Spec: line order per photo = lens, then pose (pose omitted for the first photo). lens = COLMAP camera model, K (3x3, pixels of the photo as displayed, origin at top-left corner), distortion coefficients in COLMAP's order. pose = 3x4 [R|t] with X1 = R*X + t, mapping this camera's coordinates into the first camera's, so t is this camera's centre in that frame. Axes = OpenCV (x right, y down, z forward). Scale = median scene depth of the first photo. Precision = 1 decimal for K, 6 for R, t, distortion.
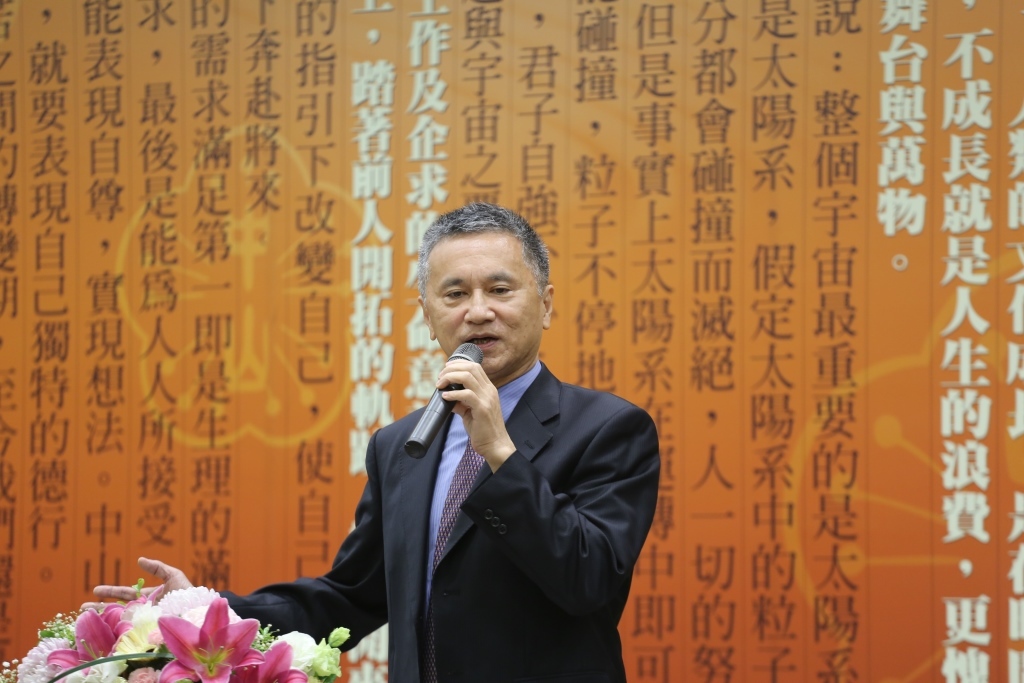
lens RADIAL K [[5628.0, 0, 521.6], [0, 5628.0, 348.3], [0, 0, 1]] dist [2.507841, 0.000000]
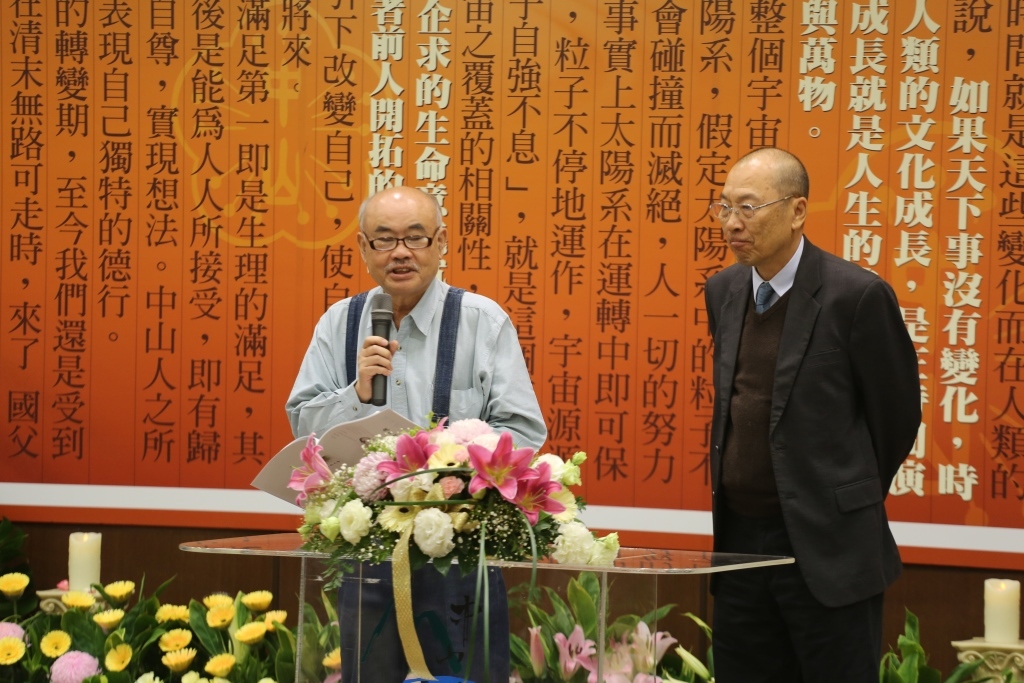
lens RADIAL K [[5628.0, 0, 520.5], [0, 5628.0, 348.2], [0, 0, 1]] dist [2.507841, 0.000000]
pose [[0.990840, 0.013327, 0.134383, -0.177477], [-0.024033, 0.996635, 0.078368, -0.066198], [-0.132886, -0.080880, 0.987826, -0.309617]]
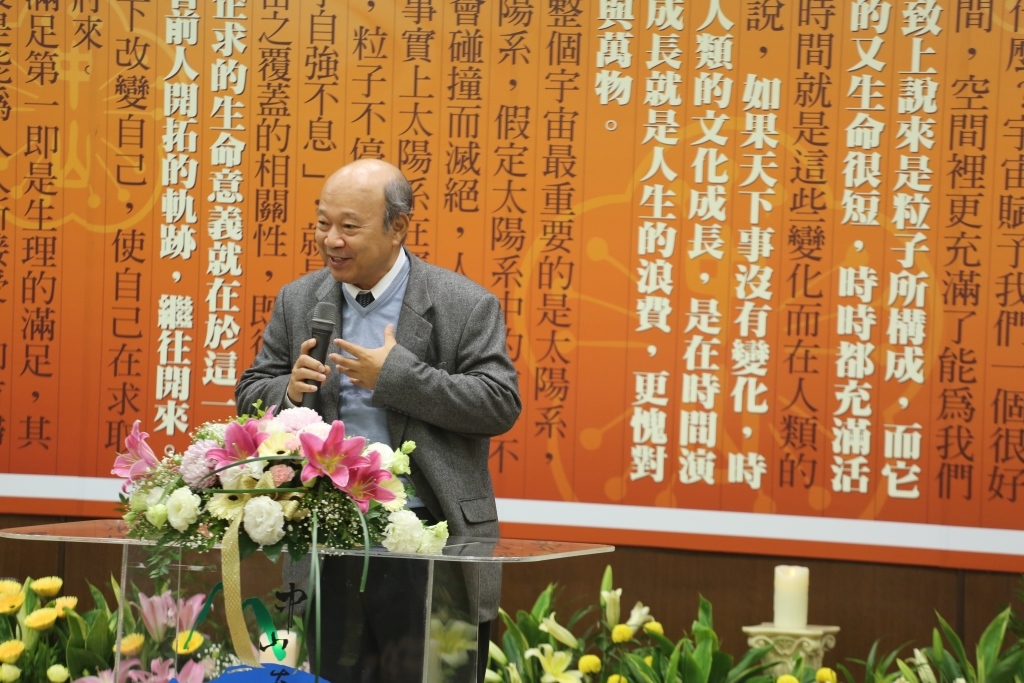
lens RADIAL K [[5628.0, 0, 518.1], [0, 5628.0, 347.9], [0, 0, 1]] dist [2.507841, 0.000000]
pose [[0.980936, 0.022845, 0.192985, -0.210330], [-0.038964, 0.996021, 0.080149, -0.068082], [-0.190386, -0.086140, 0.977923, -0.314054]]
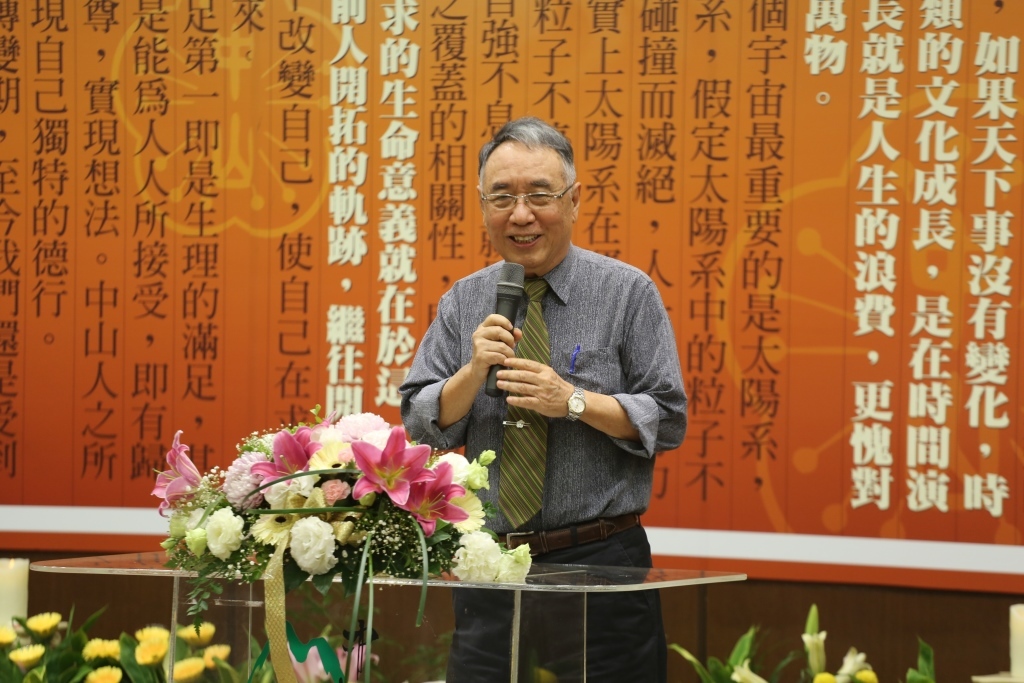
lens RADIAL K [[5628.0, 0, 521.5], [0, 5628.0, 347.8], [0, 0, 1]] dist [2.507841, 0.000000]
pose [[0.995572, 0.009925, 0.093474, -0.103111], [-0.016412, 0.997489, 0.068890, -0.042823], [-0.092556, -0.070119, 0.993235, -0.164284]]
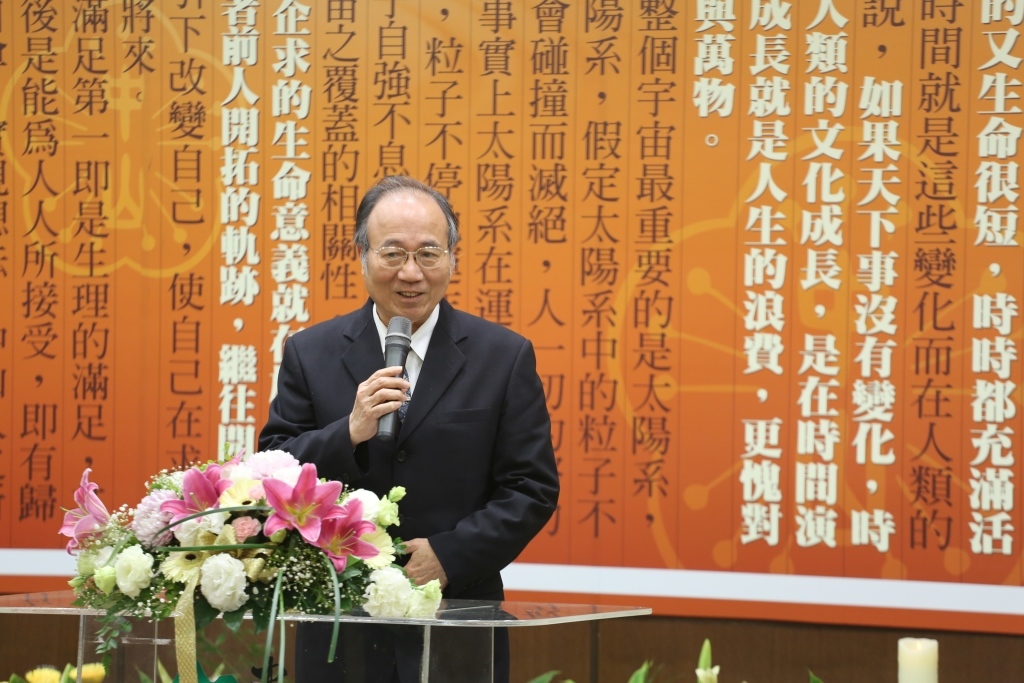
lens RADIAL K [[5628.0, 0, 519.0], [0, 5628.0, 348.0], [0, 0, 1]] dist [2.507841, 0.000000]
pose [[0.992577, 0.008477, 0.121321, -0.115376], [-0.015949, 0.998026, 0.060751, -0.042281], [-0.120566, -0.062234, 0.990753, -0.173215]]
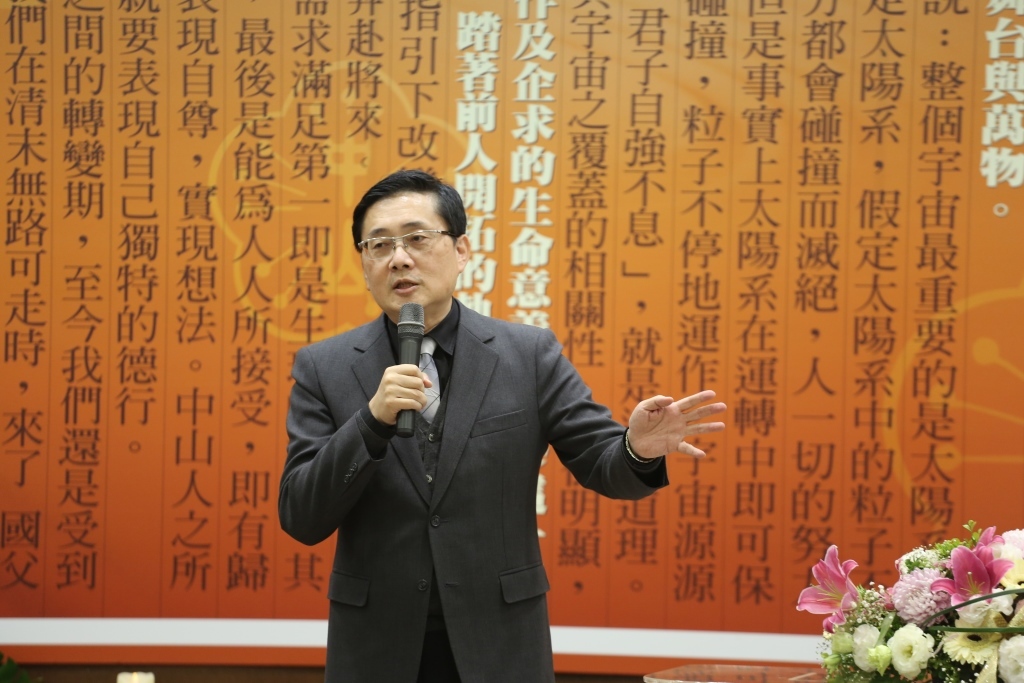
lens RADIAL K [[5514.1, 0, 521.4], [0, 5514.1, 347.8], [0, 0, 1]] dist [2.384105, 0.000000]
pose [[0.929557, 0.015834, 0.368337, -0.450715], [-0.034350, 0.998451, 0.043768, -0.033616], [-0.367074, -0.053337, 0.928661, -0.056142]]
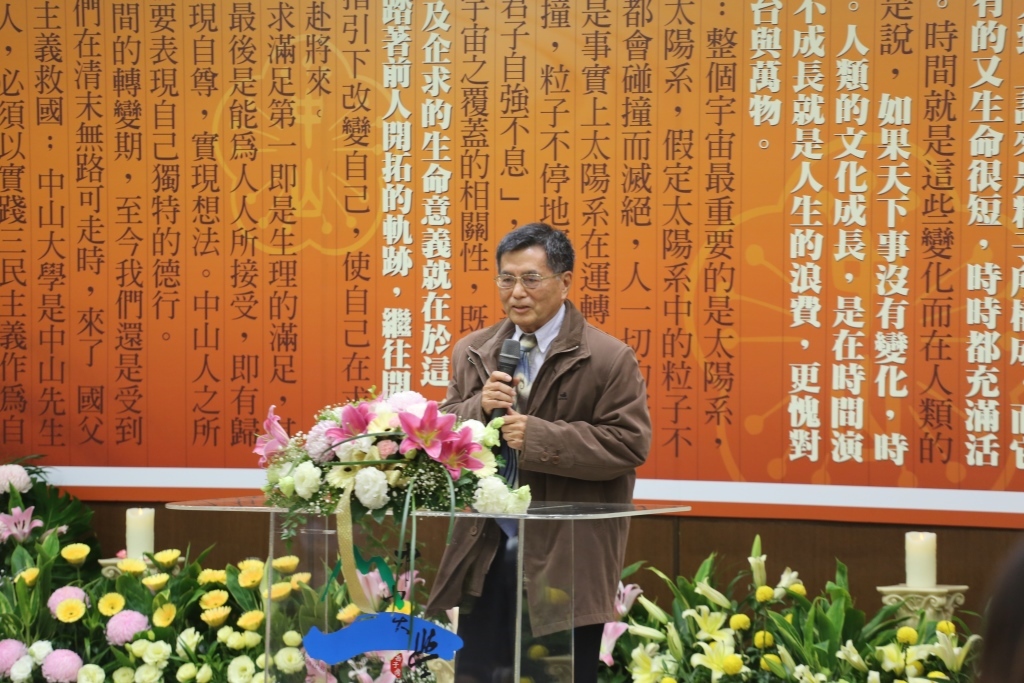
lens RADIAL K [[5628.0, 0, 520.6], [0, 5628.0, 347.7], [0, 0, 1]] dist [2.507841, 0.000000]
pose [[0.996646, -0.001955, 0.081813, -0.119991], [-0.003998, 0.997357, 0.072542, -0.069047], [-0.081739, -0.072625, 0.994004, -0.495074]]
